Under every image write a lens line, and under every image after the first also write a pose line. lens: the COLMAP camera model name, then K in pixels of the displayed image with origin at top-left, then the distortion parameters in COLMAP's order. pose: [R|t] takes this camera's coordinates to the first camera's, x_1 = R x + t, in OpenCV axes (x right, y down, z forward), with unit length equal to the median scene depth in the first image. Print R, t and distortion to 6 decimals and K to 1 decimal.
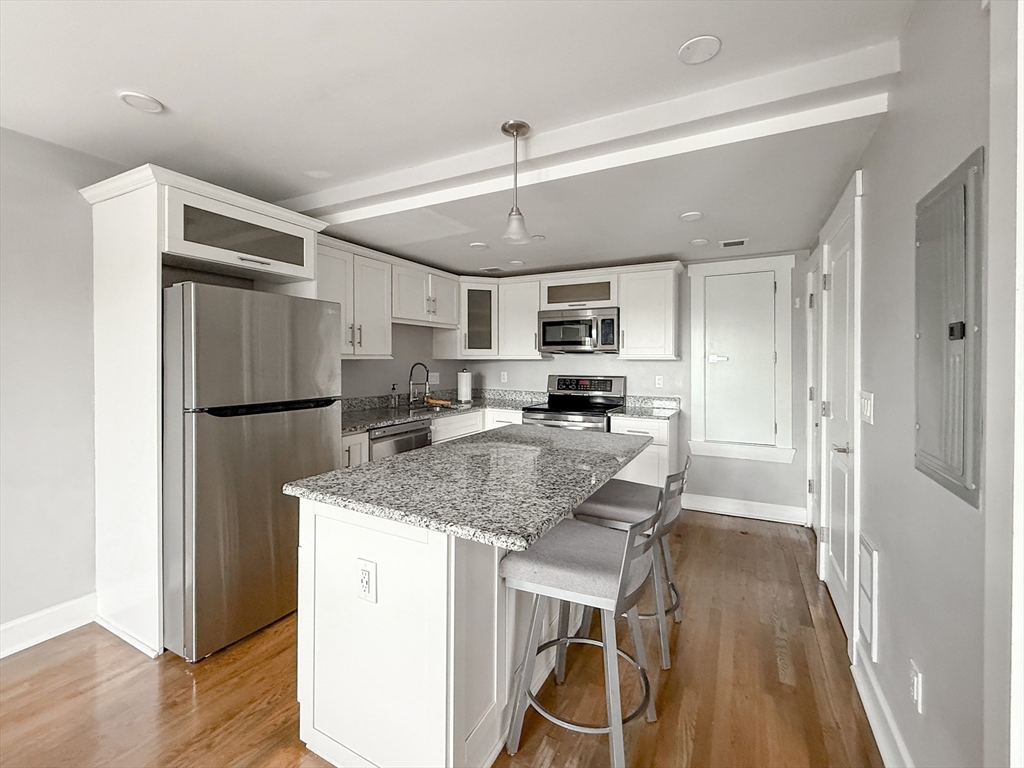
lens RADIAL K [[418.8, 0, 510.8], [0, 418.8, 364.9], [0, 0, 1]] dist [0.002425, 0.000541]
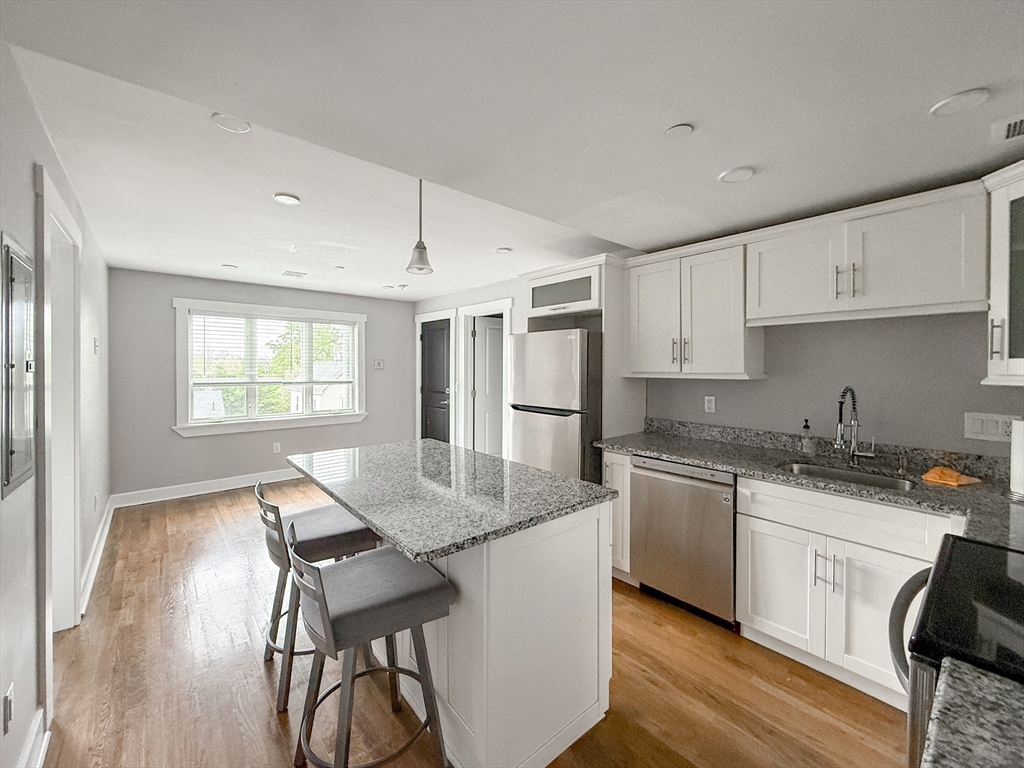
lens RADIAL K [[418.8, 0, 506.2], [0, 418.8, 369.2], [0, 0, 1]] dist [0.002425, 0.000541]
pose [[-0.362471, 0.001604, -0.931994, 0.487049], [-0.015821, 0.999844, 0.007874, -0.028161], [0.931861, 0.017599, -0.362389, 0.829601]]
